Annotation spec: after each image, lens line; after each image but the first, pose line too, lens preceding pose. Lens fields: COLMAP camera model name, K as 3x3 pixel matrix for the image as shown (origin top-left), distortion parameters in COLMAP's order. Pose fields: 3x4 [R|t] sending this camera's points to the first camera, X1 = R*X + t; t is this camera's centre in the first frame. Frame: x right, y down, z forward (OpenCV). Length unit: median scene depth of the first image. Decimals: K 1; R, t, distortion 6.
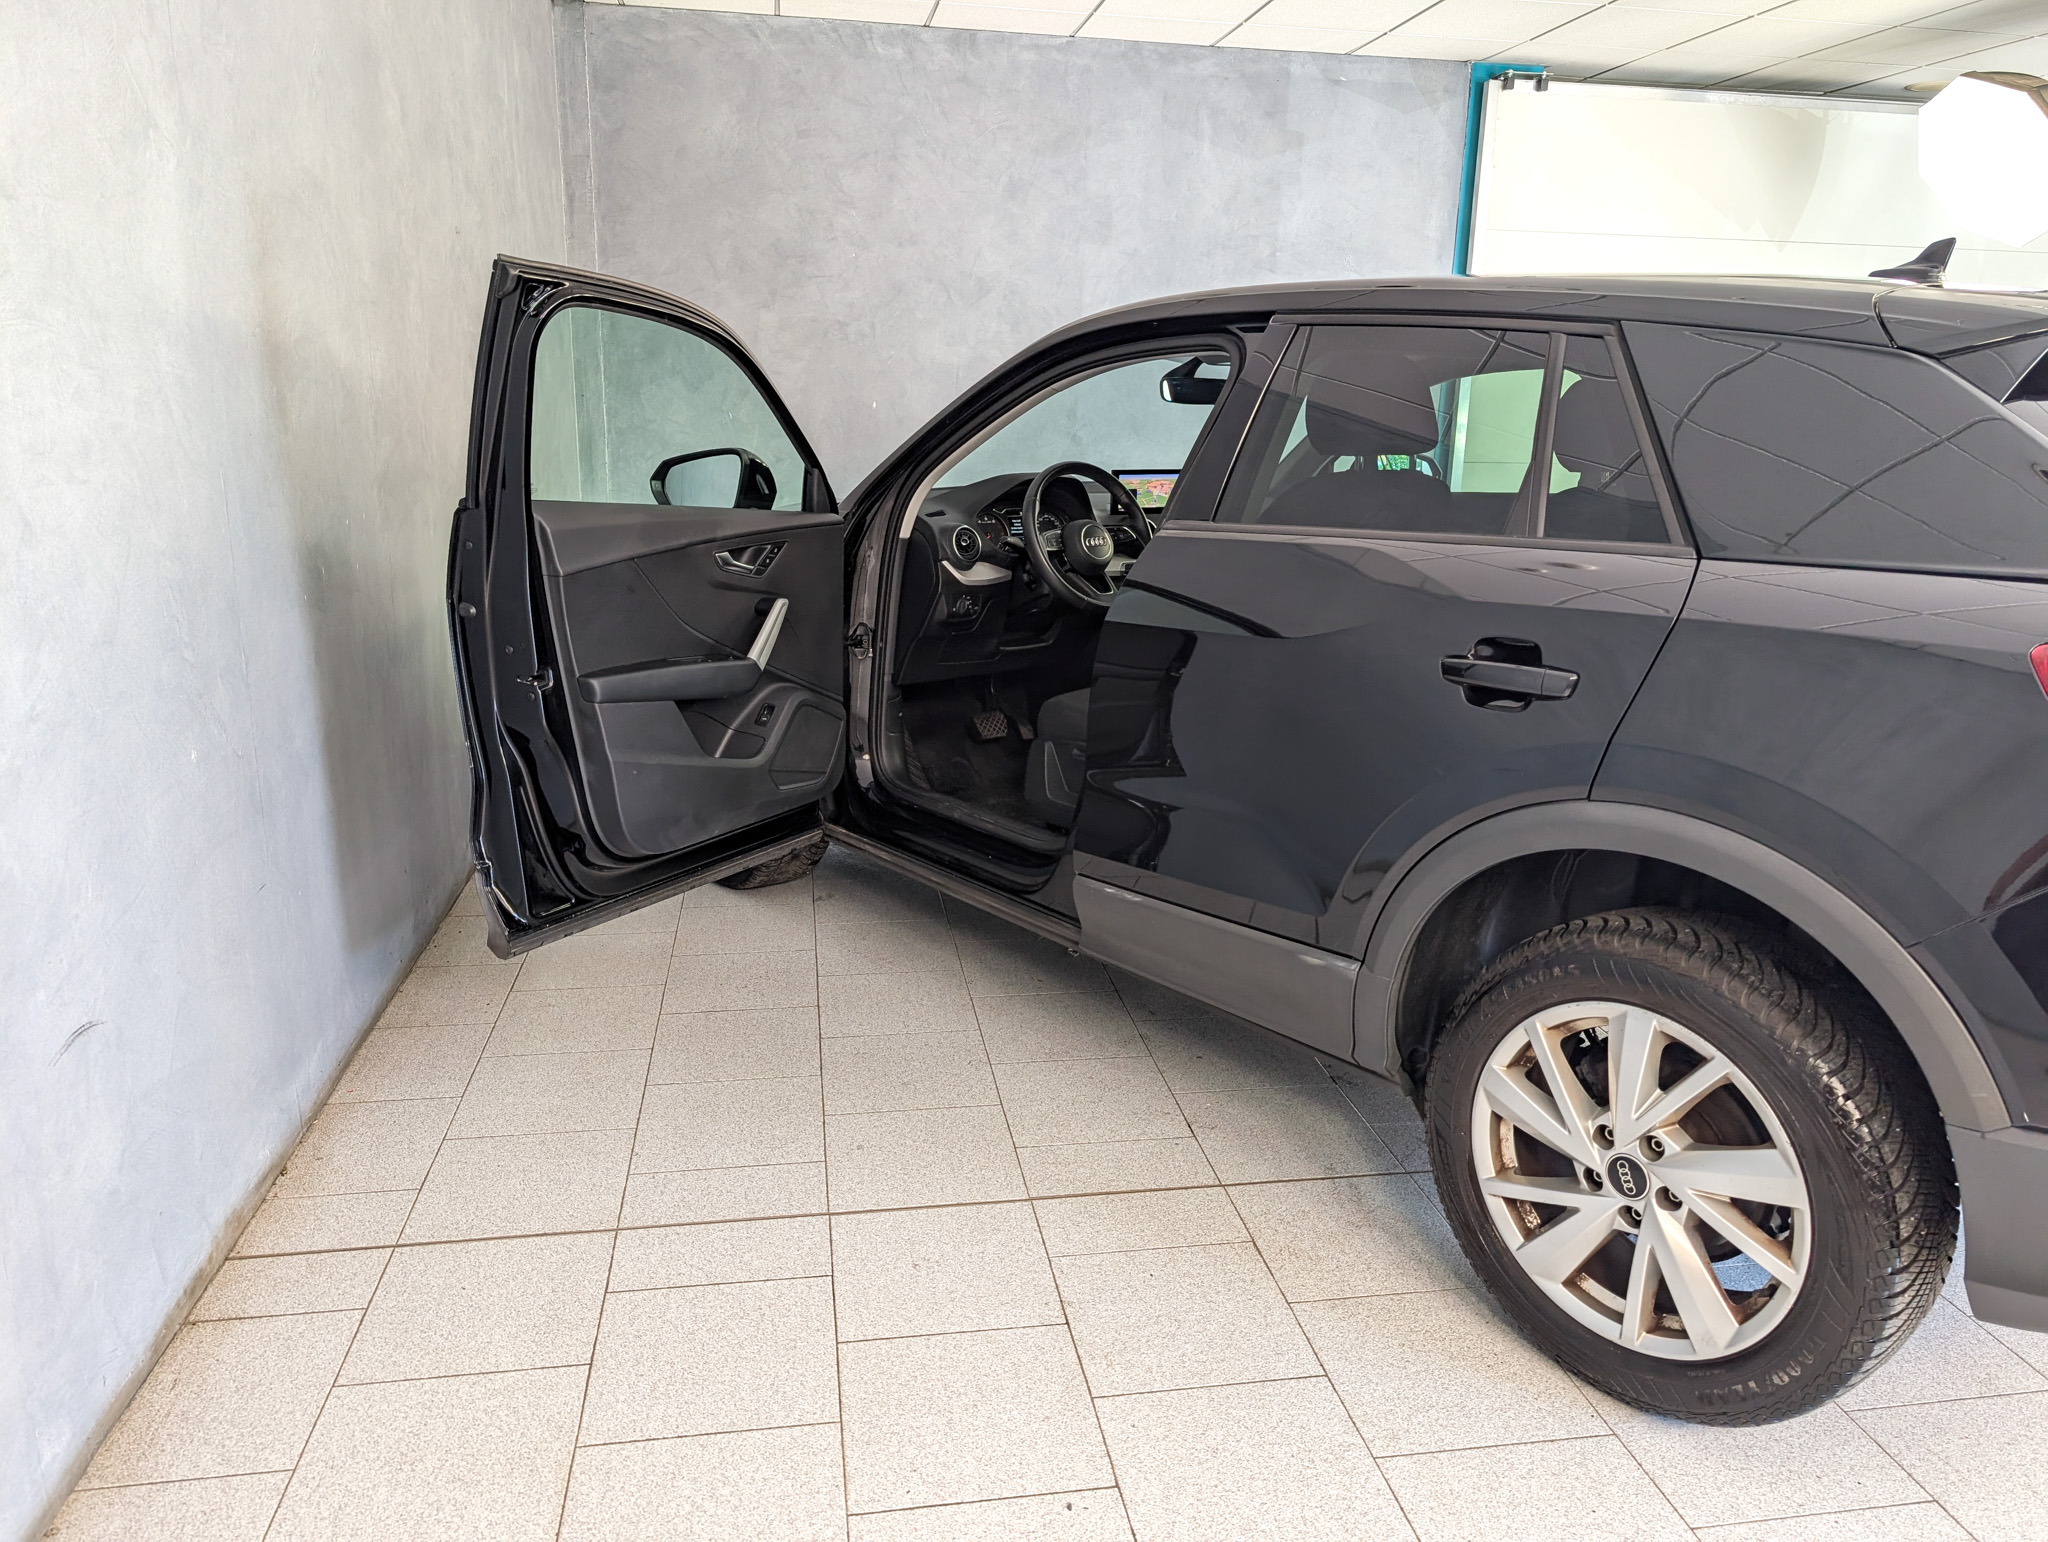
lens RADIAL K [[1497.4, 0, 1066.4], [0, 1497.4, 783.2], [0, 0, 1]] dist [0.012520, -0.000842]
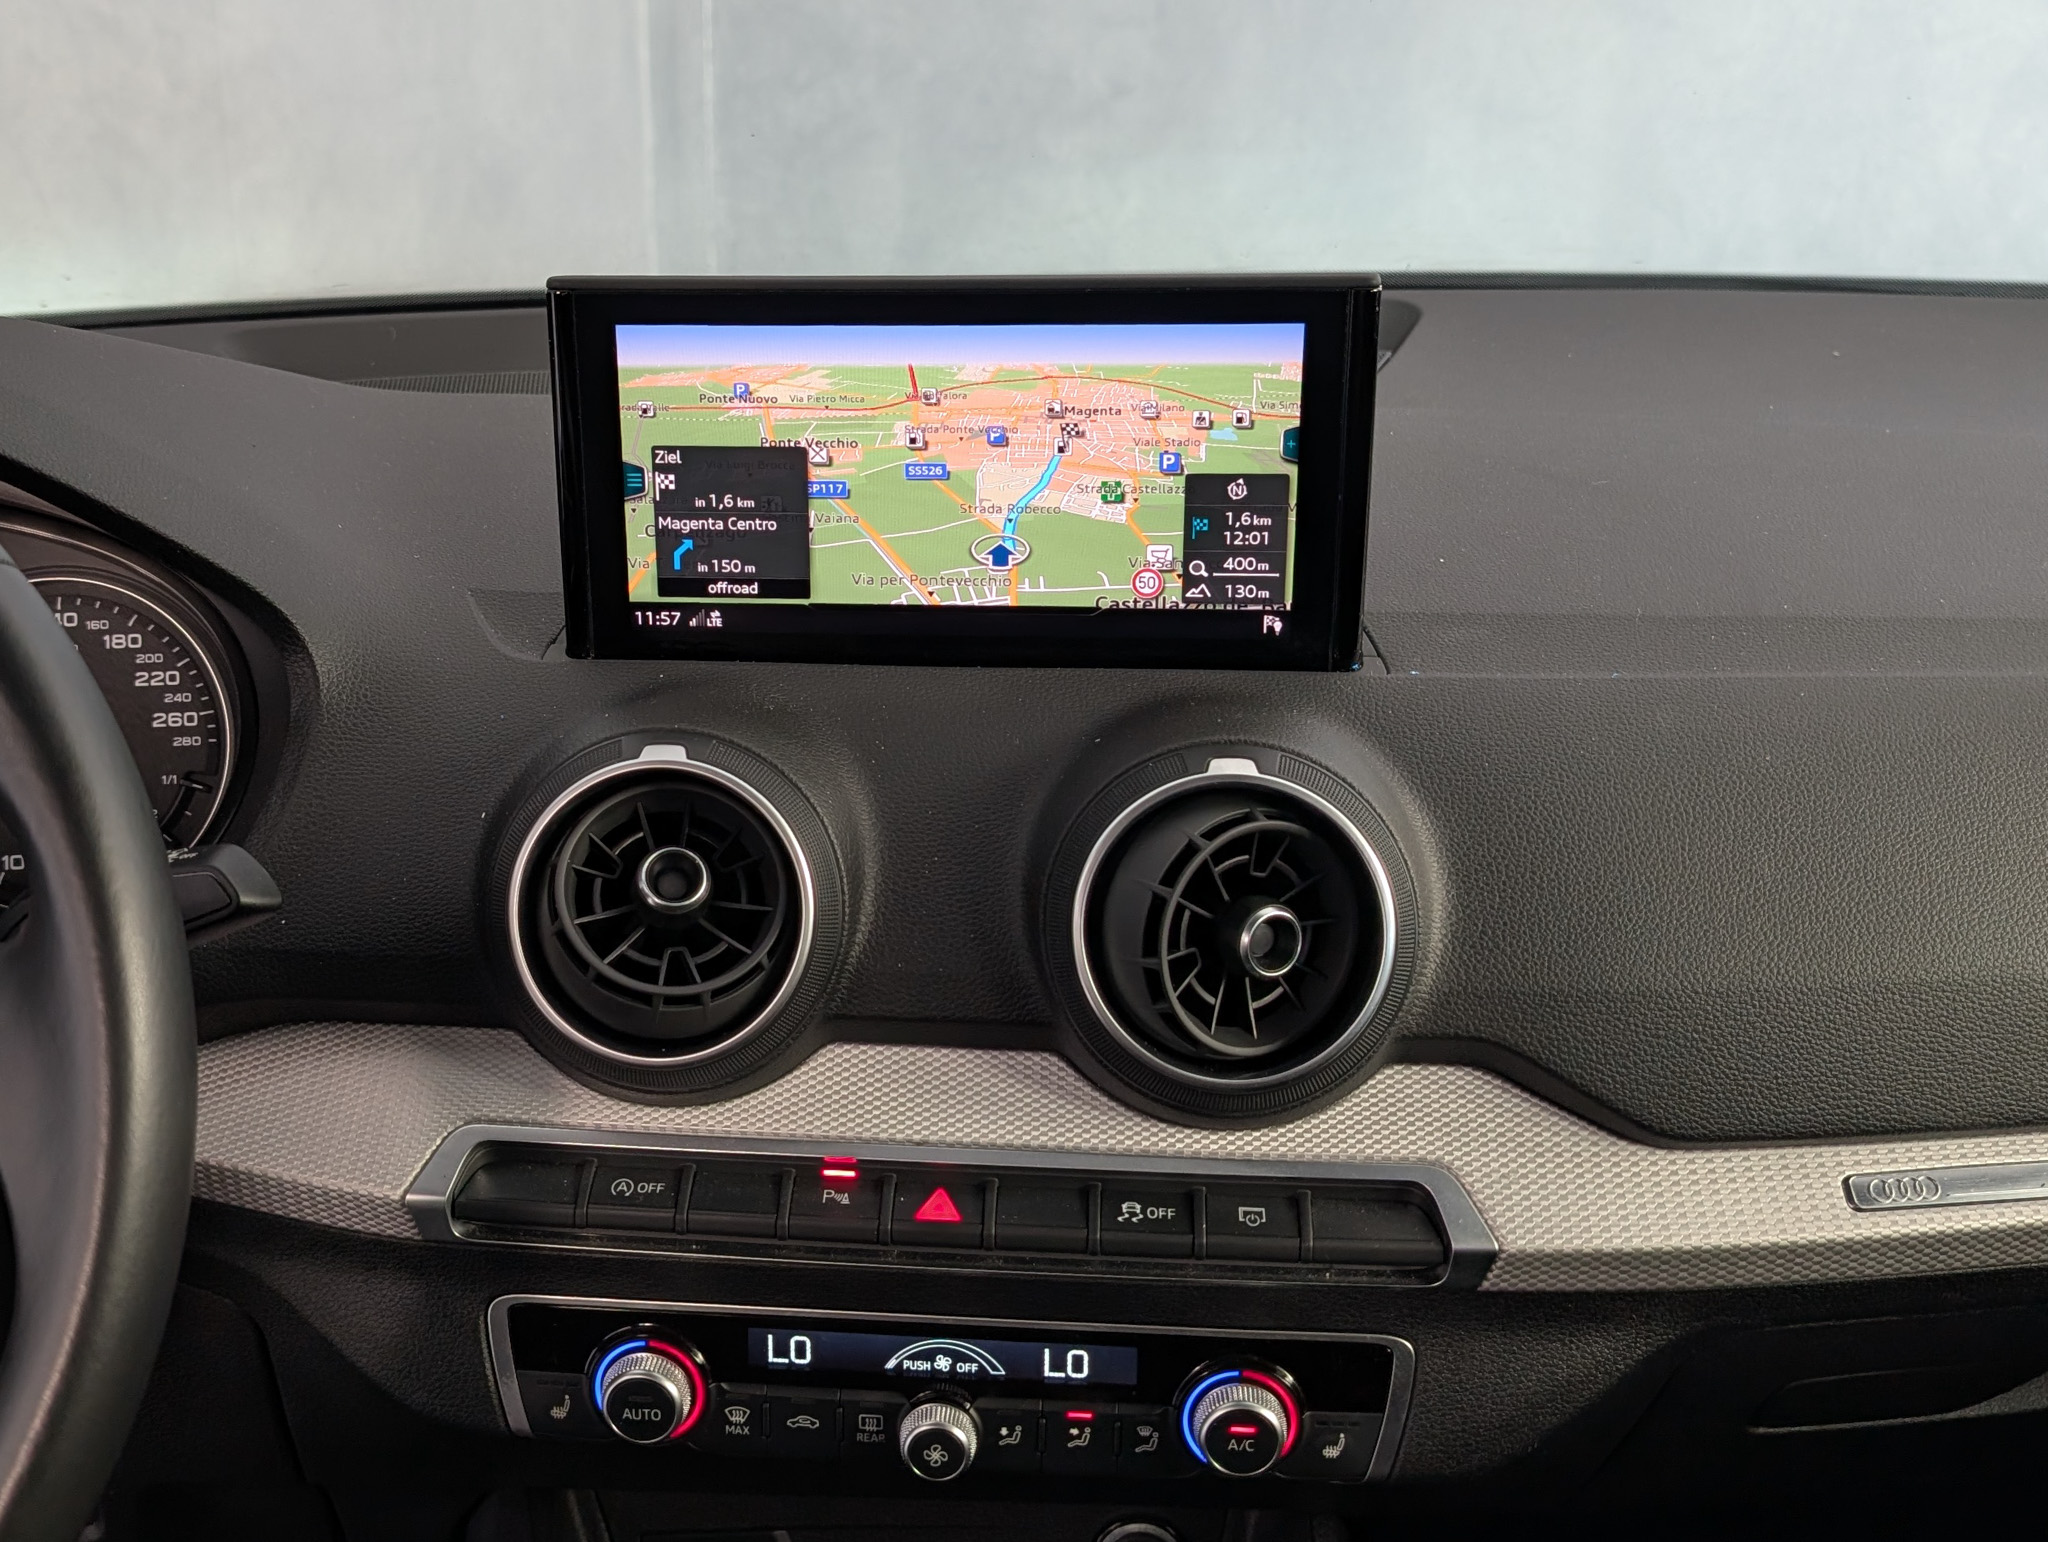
lens RADIAL K [[2338.1, 0, 855.4], [0, 2338.1, 676.2], [0, 0, 1]] dist [0.143525, -0.419515]
pose [[0.815141, 0.136572, -0.562933, 0.166736], [-0.112813, 0.990630, 0.076979, -0.211975], [0.568172, 0.000757, 0.822910, 0.939276]]
